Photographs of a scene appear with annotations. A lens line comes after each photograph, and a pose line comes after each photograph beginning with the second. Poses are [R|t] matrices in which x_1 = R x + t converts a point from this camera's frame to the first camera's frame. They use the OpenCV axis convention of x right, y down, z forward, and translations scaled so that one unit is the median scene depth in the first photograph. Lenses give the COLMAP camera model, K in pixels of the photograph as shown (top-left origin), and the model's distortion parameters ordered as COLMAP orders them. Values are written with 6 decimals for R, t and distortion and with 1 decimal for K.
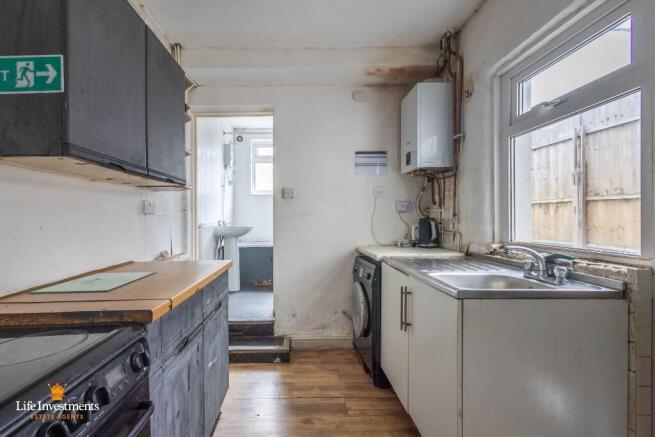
lens RADIAL K [[308.8, 0, 307.4], [0, 308.8, 217.6], [0, 0, 1]] dist [0.008306, -0.000422]
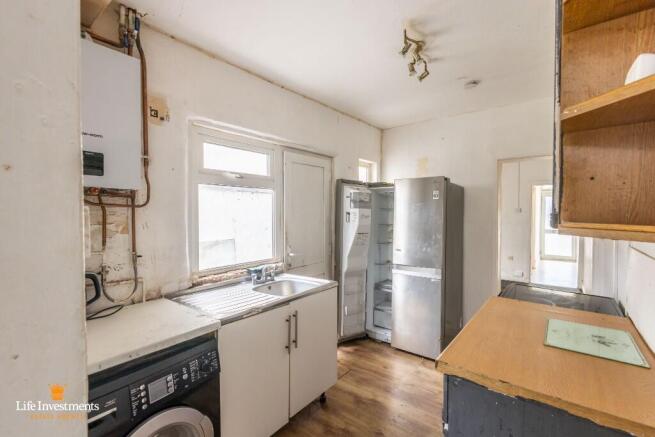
lens RADIAL K [[296.0, 0, 327.5], [0, 296.0, 218.5], [0, 0, 1]] dist [0.002278, -0.000126]
pose [[-0.781939, -0.000252, 0.623355, -0.361636], [0.010599, 0.999850, 0.013698, -0.111174], [-0.623265, 0.017318, -0.781819, 1.319119]]
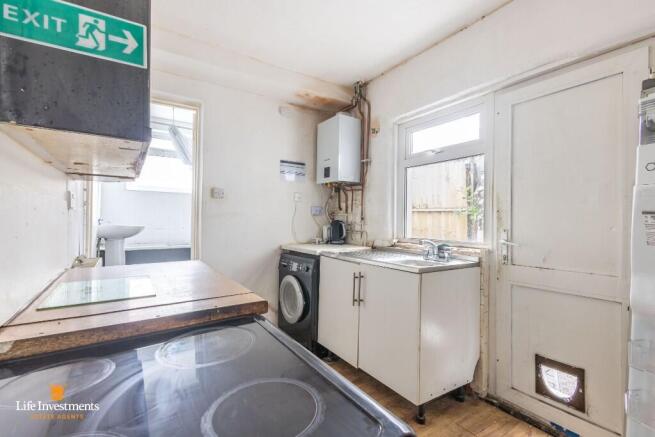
lens RADIAL K [[296.0, 0, 327.5], [0, 296.0, 218.5], [0, 0, 1]] dist [0.002278, -0.000126]
pose [[0.838784, 0.024132, 0.543929, -0.351904], [-0.021608, 0.999706, -0.011031, 0.007514], [-0.544035, -0.002501, 0.839059, 0.008690]]
